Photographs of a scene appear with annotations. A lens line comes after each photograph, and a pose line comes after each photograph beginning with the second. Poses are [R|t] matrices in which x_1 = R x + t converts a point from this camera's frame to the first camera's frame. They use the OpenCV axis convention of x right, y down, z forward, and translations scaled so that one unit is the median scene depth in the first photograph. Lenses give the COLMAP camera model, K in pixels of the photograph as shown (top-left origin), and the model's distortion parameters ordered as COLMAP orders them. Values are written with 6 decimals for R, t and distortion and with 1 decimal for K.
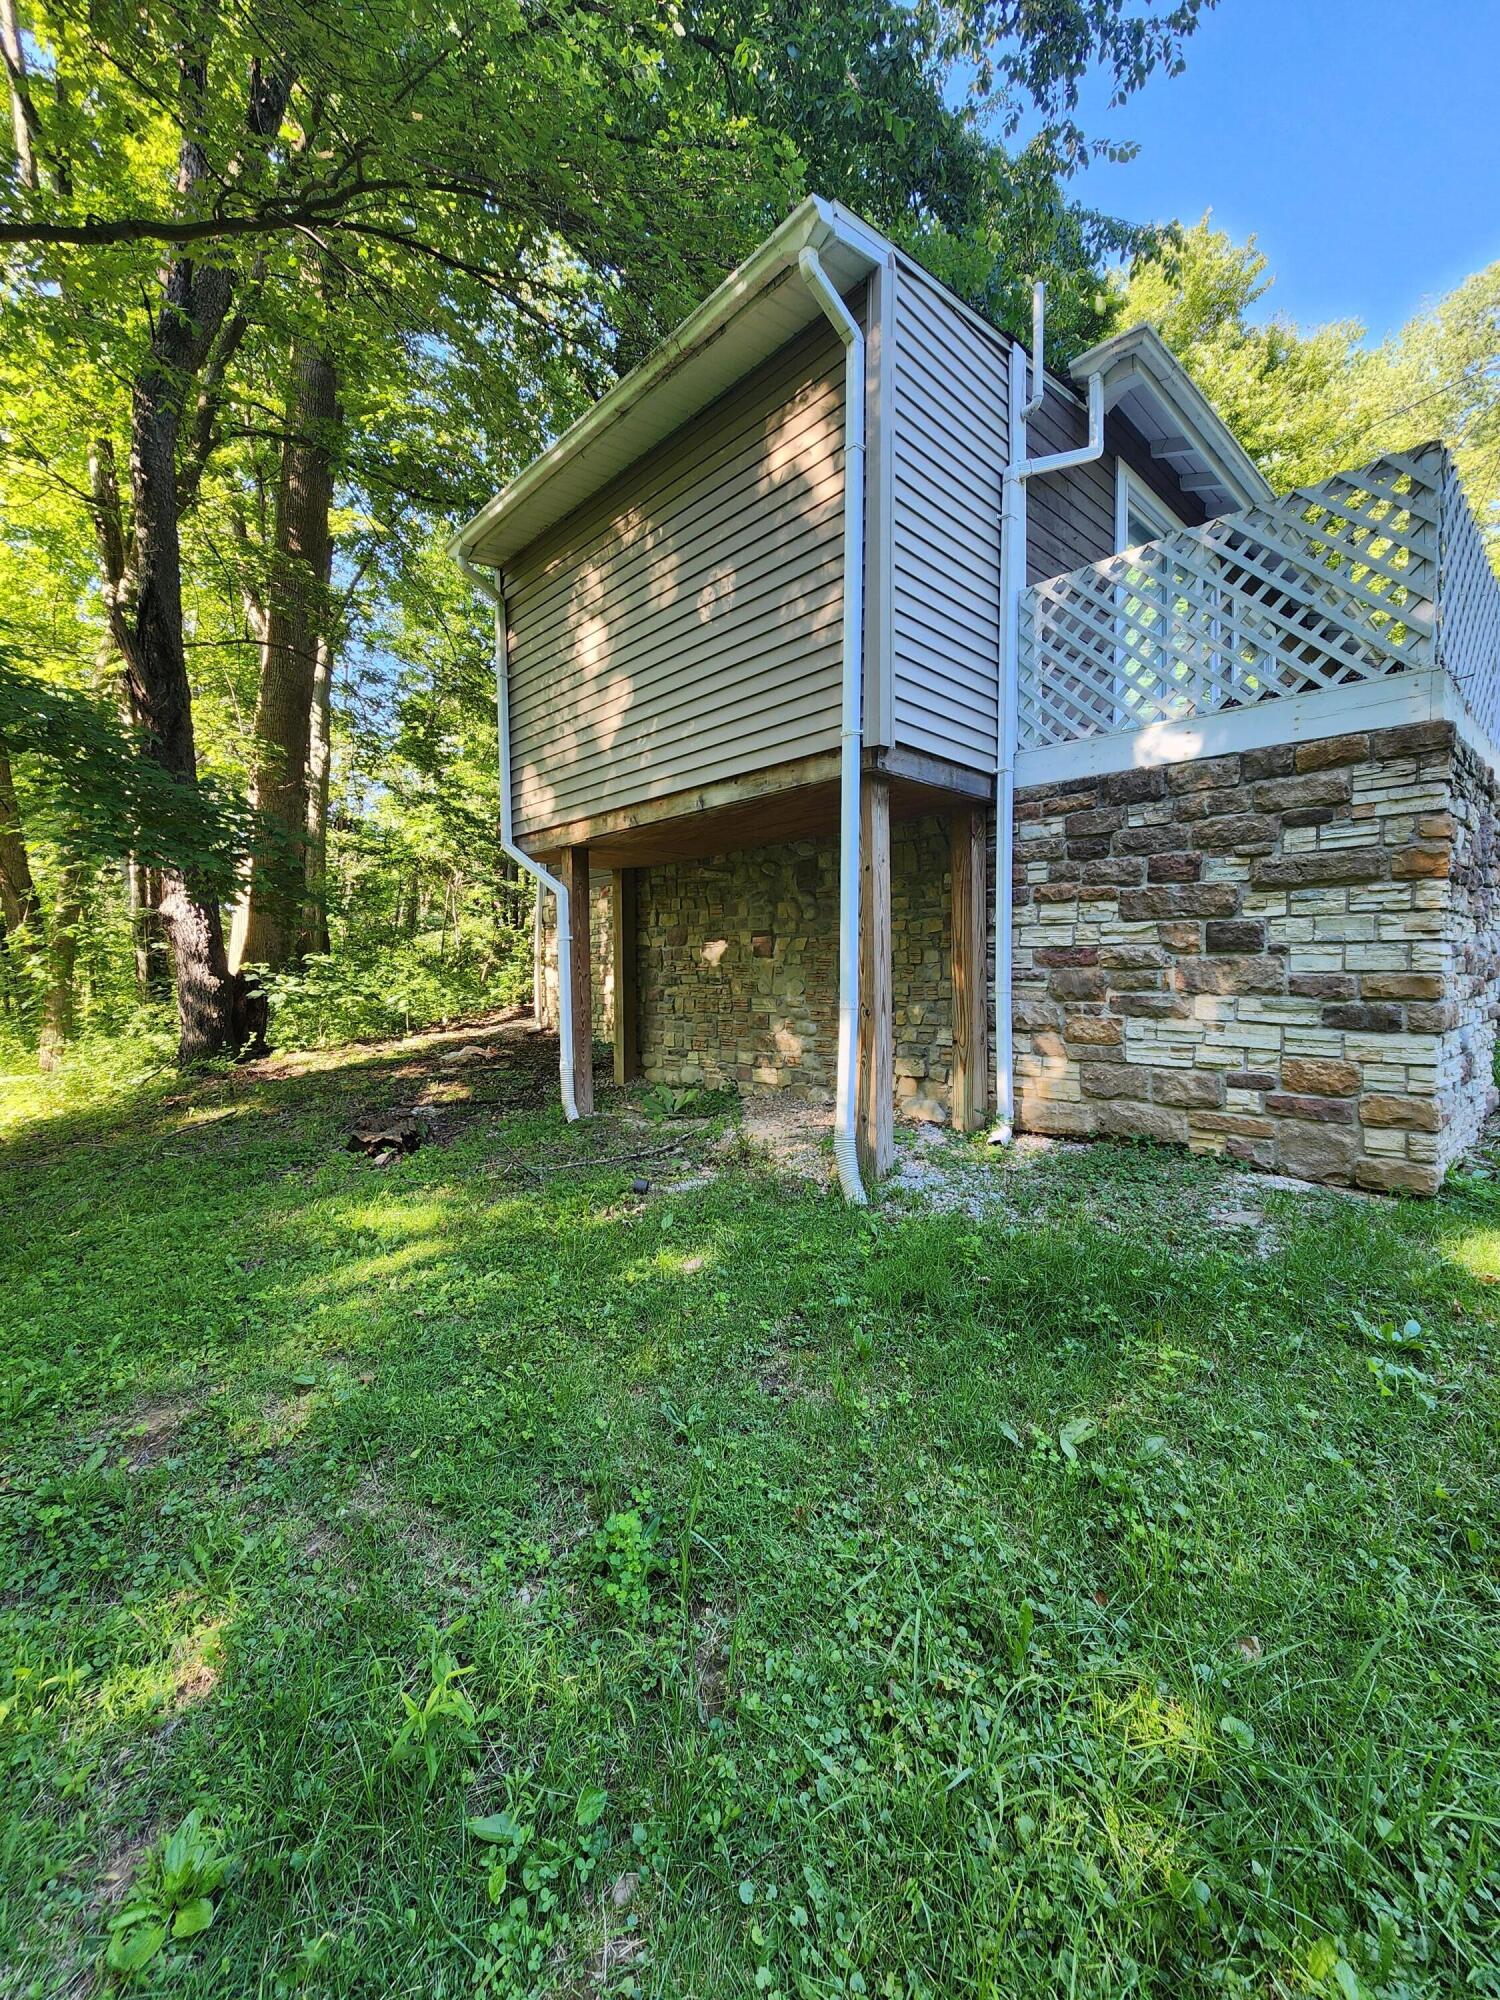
lens RADIAL K [[832.8, 0, 747.5], [0, 832.8, 1002.9], [0, 0, 1]] dist [0.001900, -0.000220]
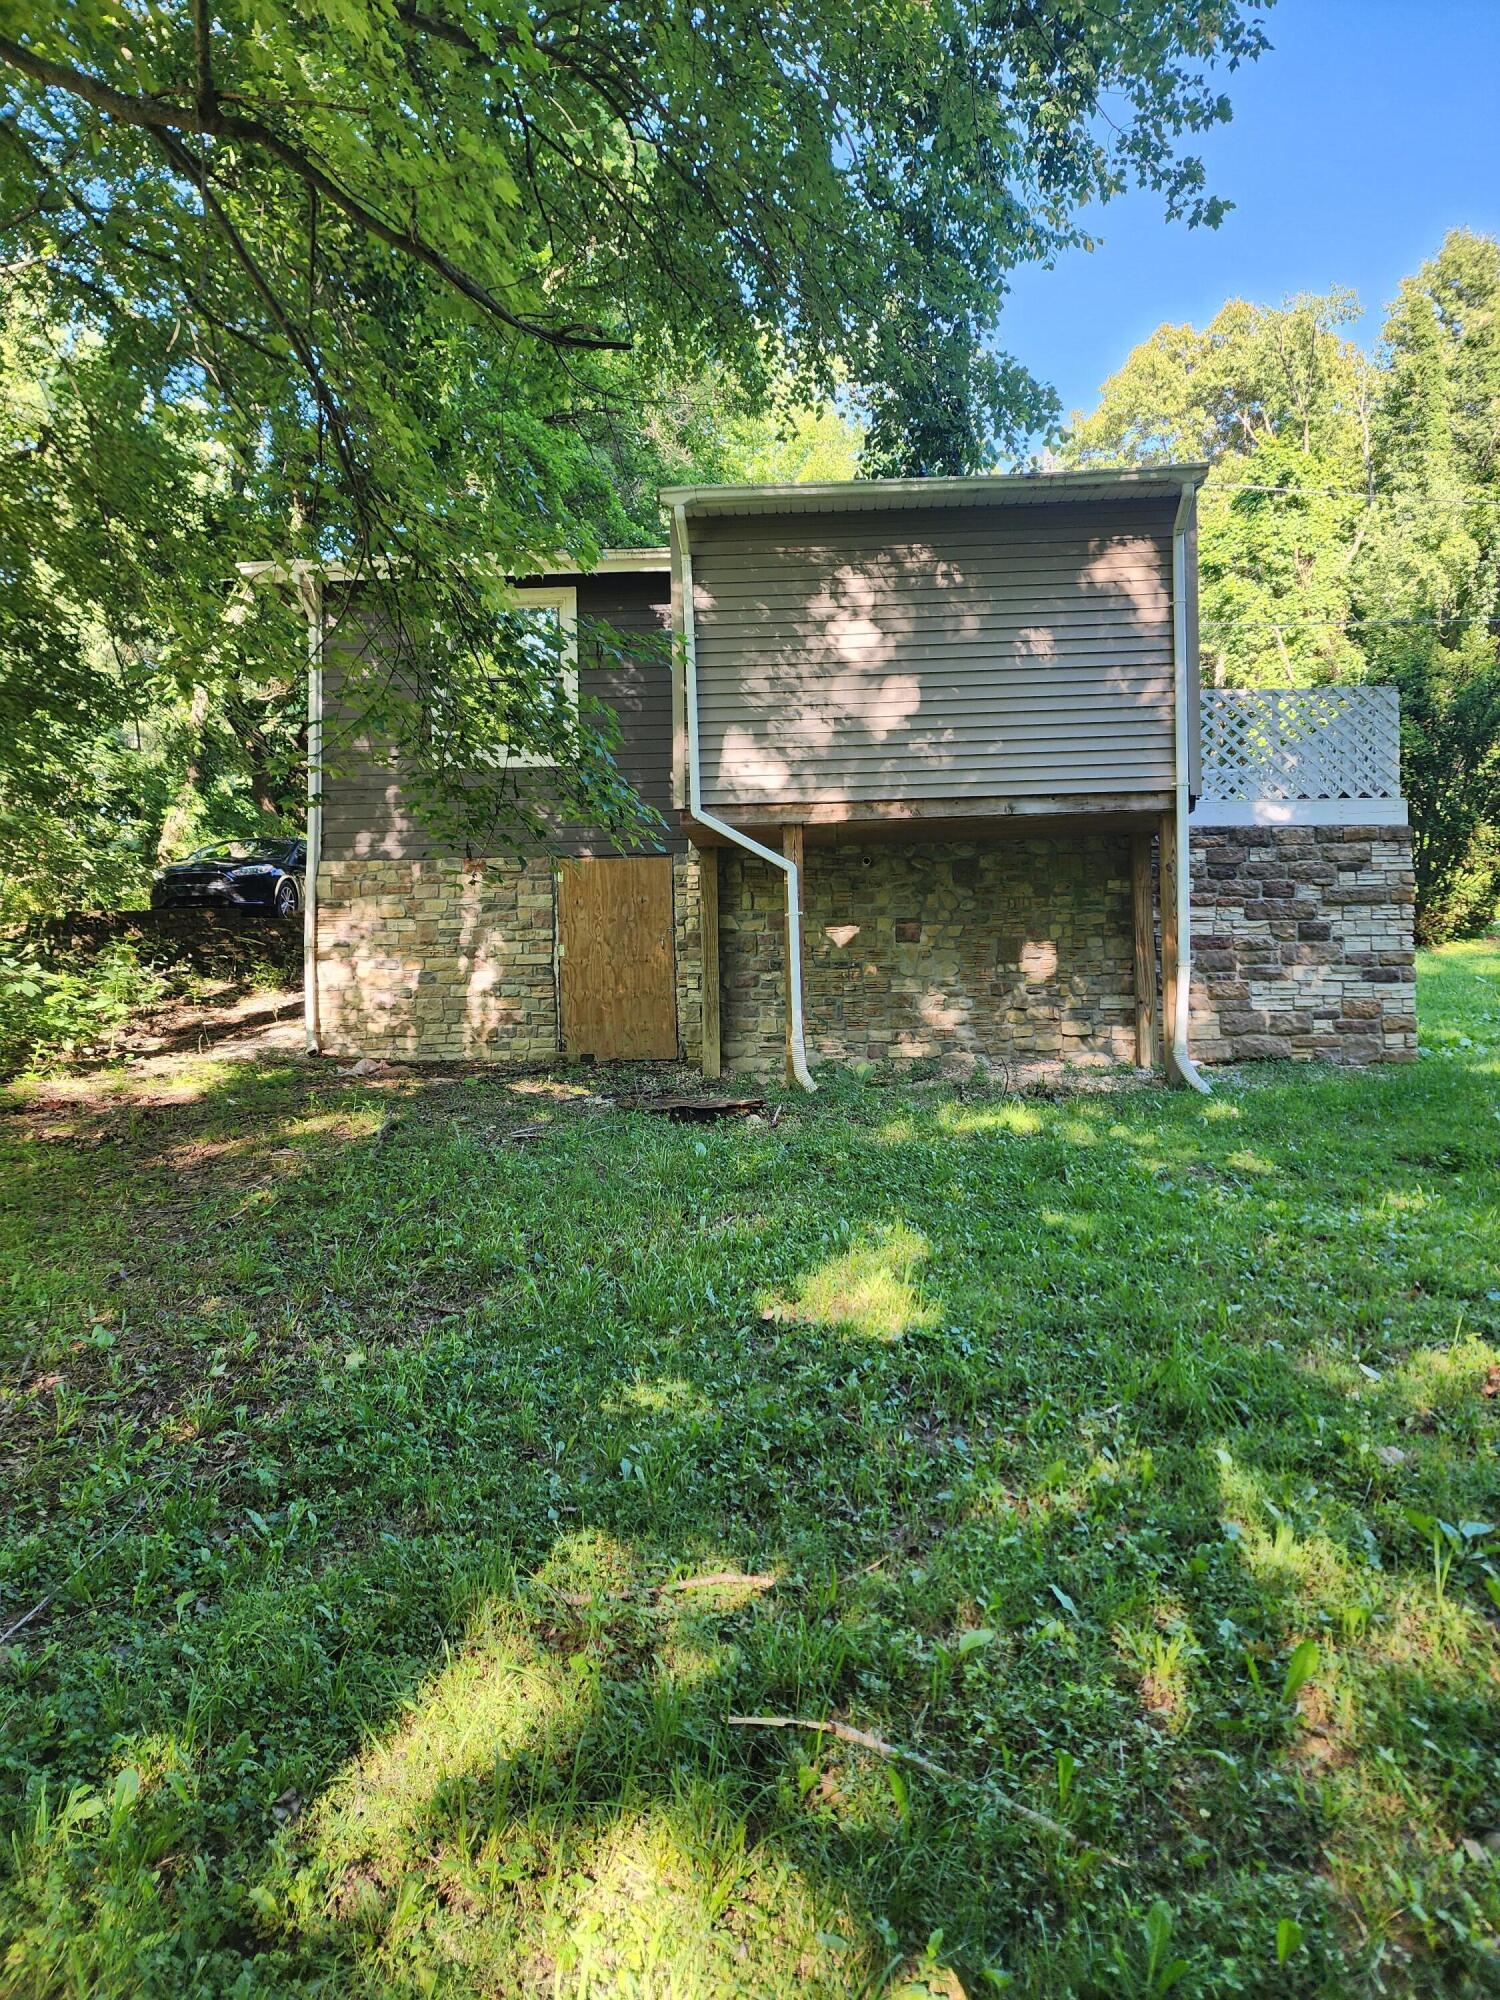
lens RADIAL K [[1359.4, 0, 733.9], [0, 1359.4, 995.2], [0, 0, 1]] dist [0.061974, -0.013666]
pose [[0.723828, 0.019113, 0.689716, -2.017422], [0.029441, 0.997850, -0.058549, 0.165189], [-0.689352, 0.062685, 0.721709, -0.190610]]
